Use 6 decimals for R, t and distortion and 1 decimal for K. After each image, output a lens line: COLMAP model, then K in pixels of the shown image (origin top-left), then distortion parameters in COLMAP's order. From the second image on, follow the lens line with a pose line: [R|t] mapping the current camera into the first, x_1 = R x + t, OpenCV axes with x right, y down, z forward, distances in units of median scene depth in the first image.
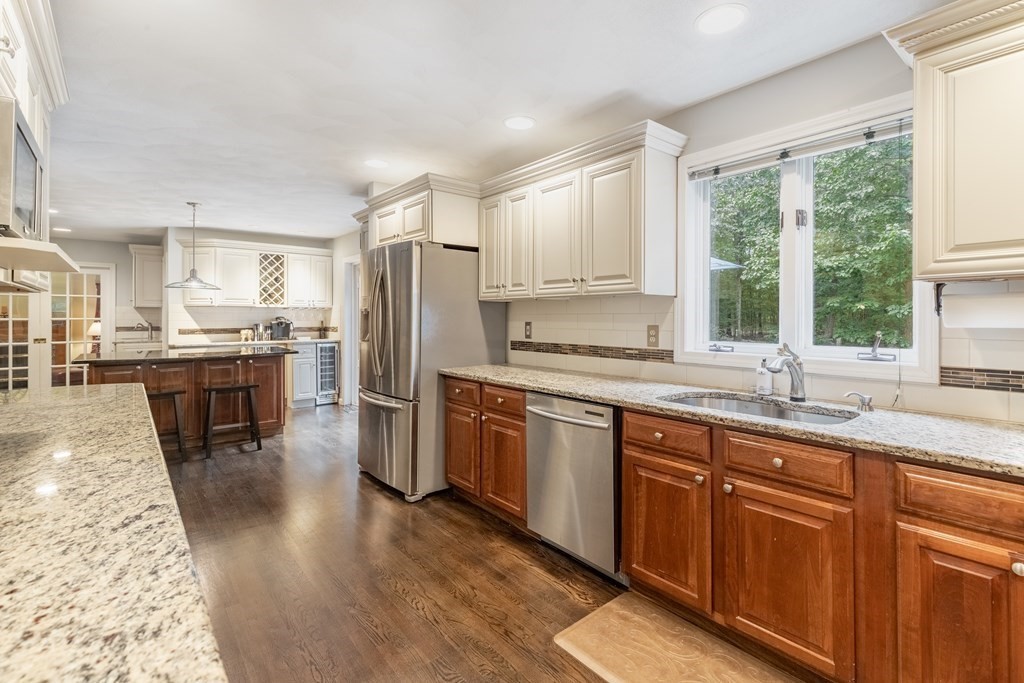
lens RADIAL K [[478.1, 0, 519.4], [0, 478.1, 315.4], [0, 0, 1]] dist [0.006074, 0.000784]
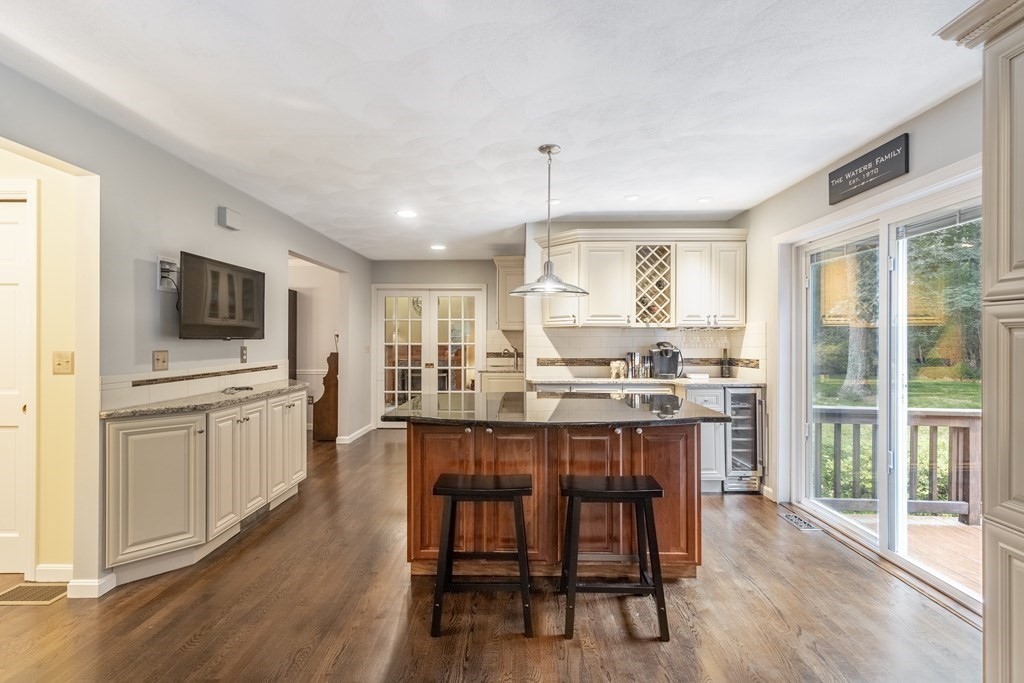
lens RADIAL K [[478.1, 0, 511.0], [0, 478.1, 341.5], [0, 0, 1]] dist [0.006074, 0.000784]
pose [[0.762931, 0.001386, -0.646479, -0.243139], [0.001704, 0.999990, 0.004155, -0.000923], [0.646478, -0.004272, 0.762920, 0.378976]]
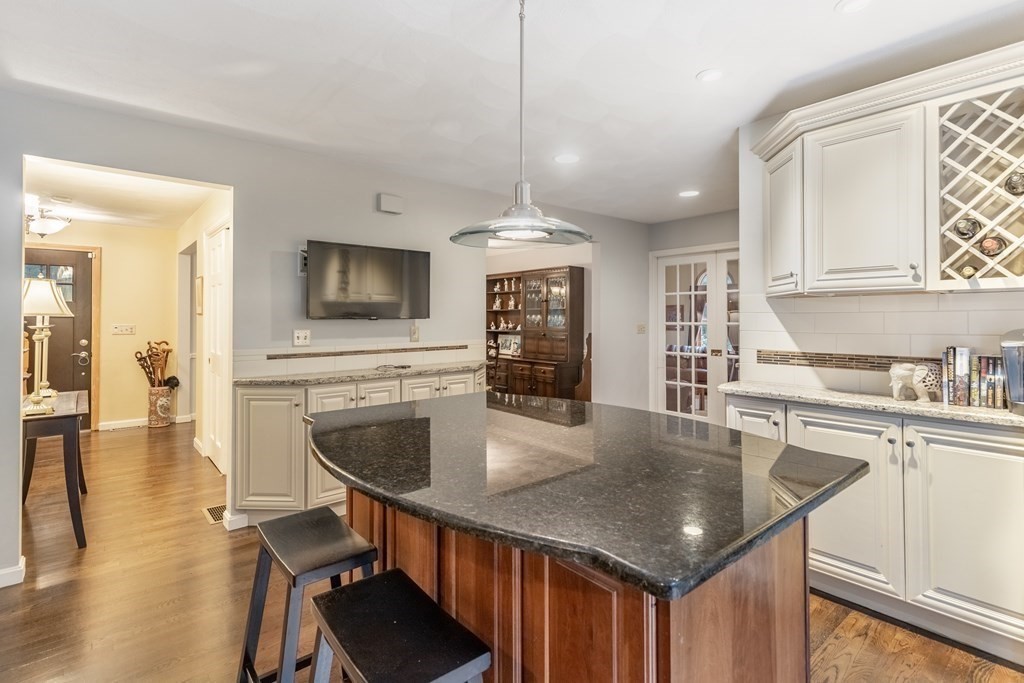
lens RADIAL K [[504.6, 0, 520.1], [0, 504.6, 312.9], [0, 0, 1]] dist [0.001301, 0.000606]
pose [[0.033769, -0.011883, -0.999359, -0.237860], [0.004113, 0.999922, -0.011751, -0.001184], [0.999421, -0.003714, 0.033815, 0.717668]]
